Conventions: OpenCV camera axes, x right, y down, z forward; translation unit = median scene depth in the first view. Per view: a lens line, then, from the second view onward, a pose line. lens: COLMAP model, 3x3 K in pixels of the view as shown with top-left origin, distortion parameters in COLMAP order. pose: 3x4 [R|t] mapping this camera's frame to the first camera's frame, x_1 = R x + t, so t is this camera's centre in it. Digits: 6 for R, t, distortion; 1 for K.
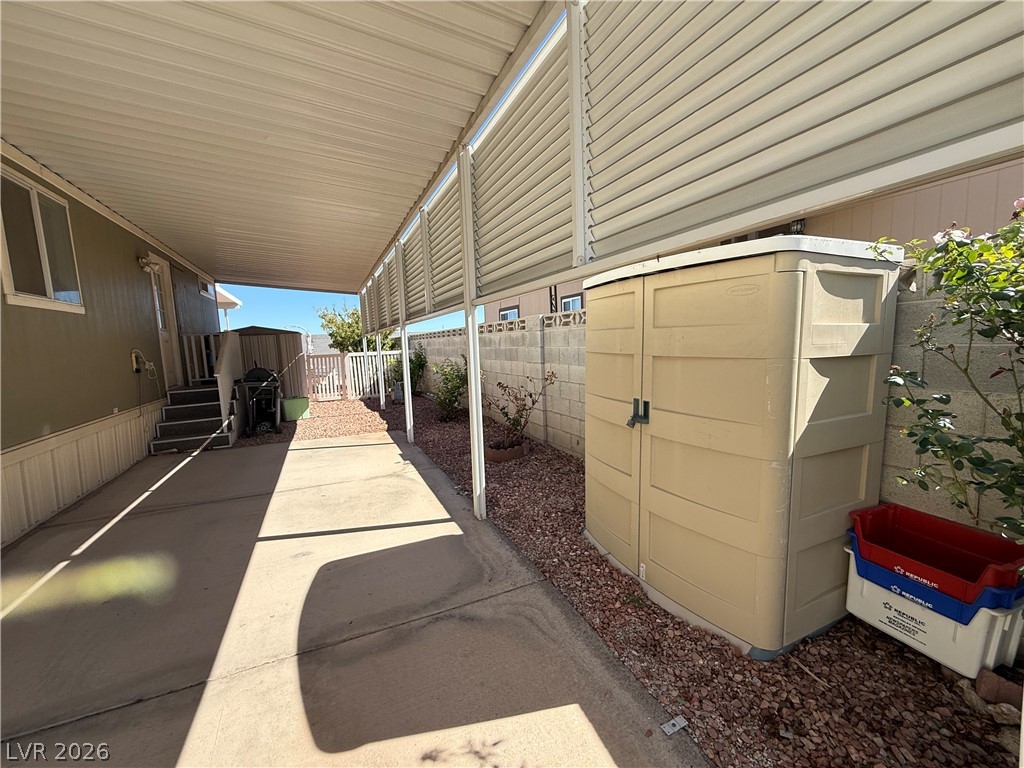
lens RADIAL K [[408.3, 0, 509.8], [0, 408.3, 385.1], [0, 0, 1]] dist [-0.001060, 0.000375]
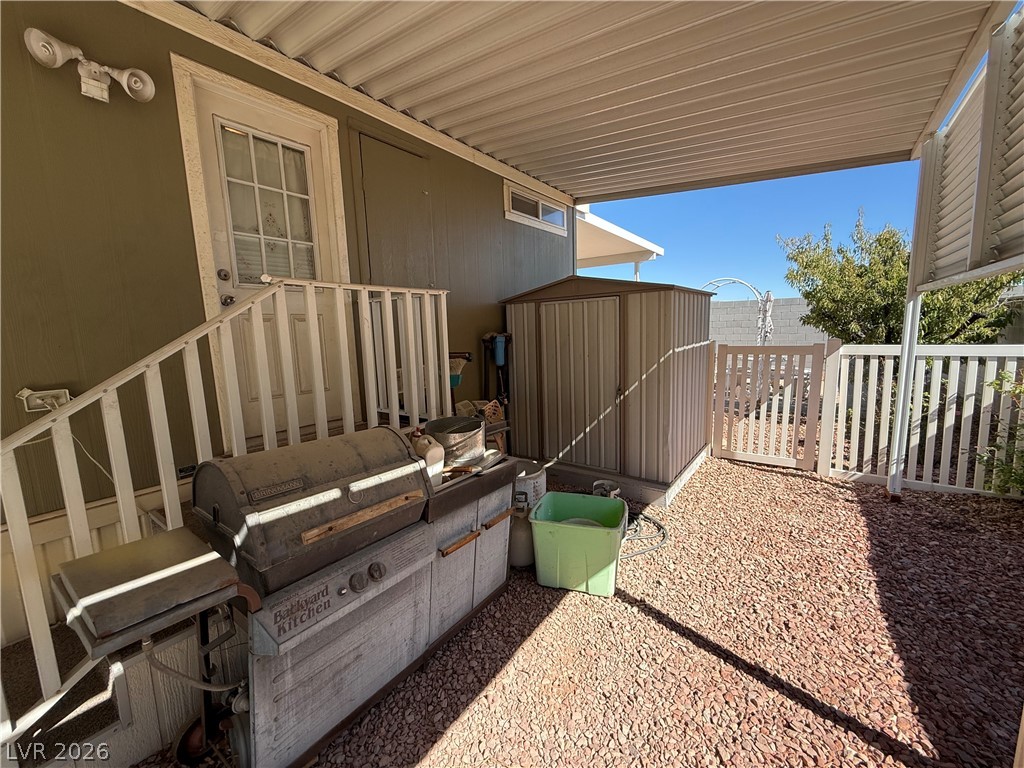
lens RADIAL K [[408.3, 0, 509.8], [0, 408.3, 385.1], [0, 0, 1]] dist [-0.001060, 0.000375]
pose [[0.475858, 0.148105, -0.866962, -0.315376], [-0.080816, 0.988913, 0.124580, -0.091179], [0.875801, 0.010781, 0.482552, 0.821937]]
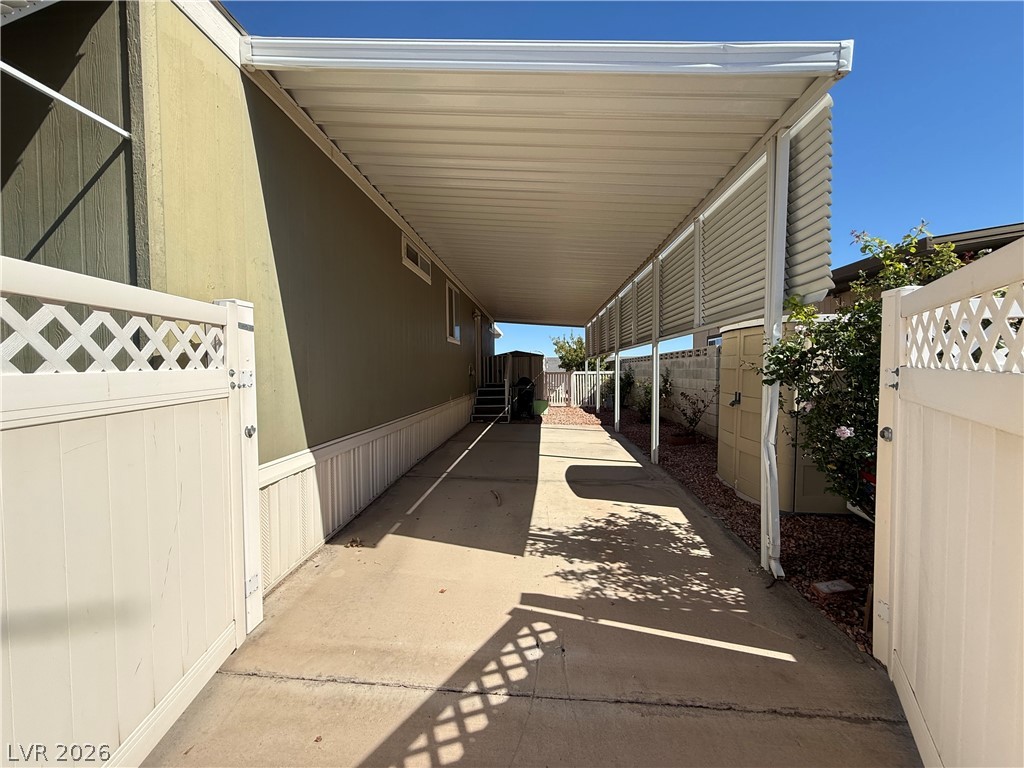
lens RADIAL K [[408.3, 0, 509.8], [0, 408.3, 385.1], [0, 0, 1]] dist [-0.001060, 0.000375]
pose [[0.873091, 0.048889, -0.485099, 0.085386], [-0.077863, 0.996171, -0.039745, 0.044461], [0.481299, 0.072472, 0.873555, -0.327561]]
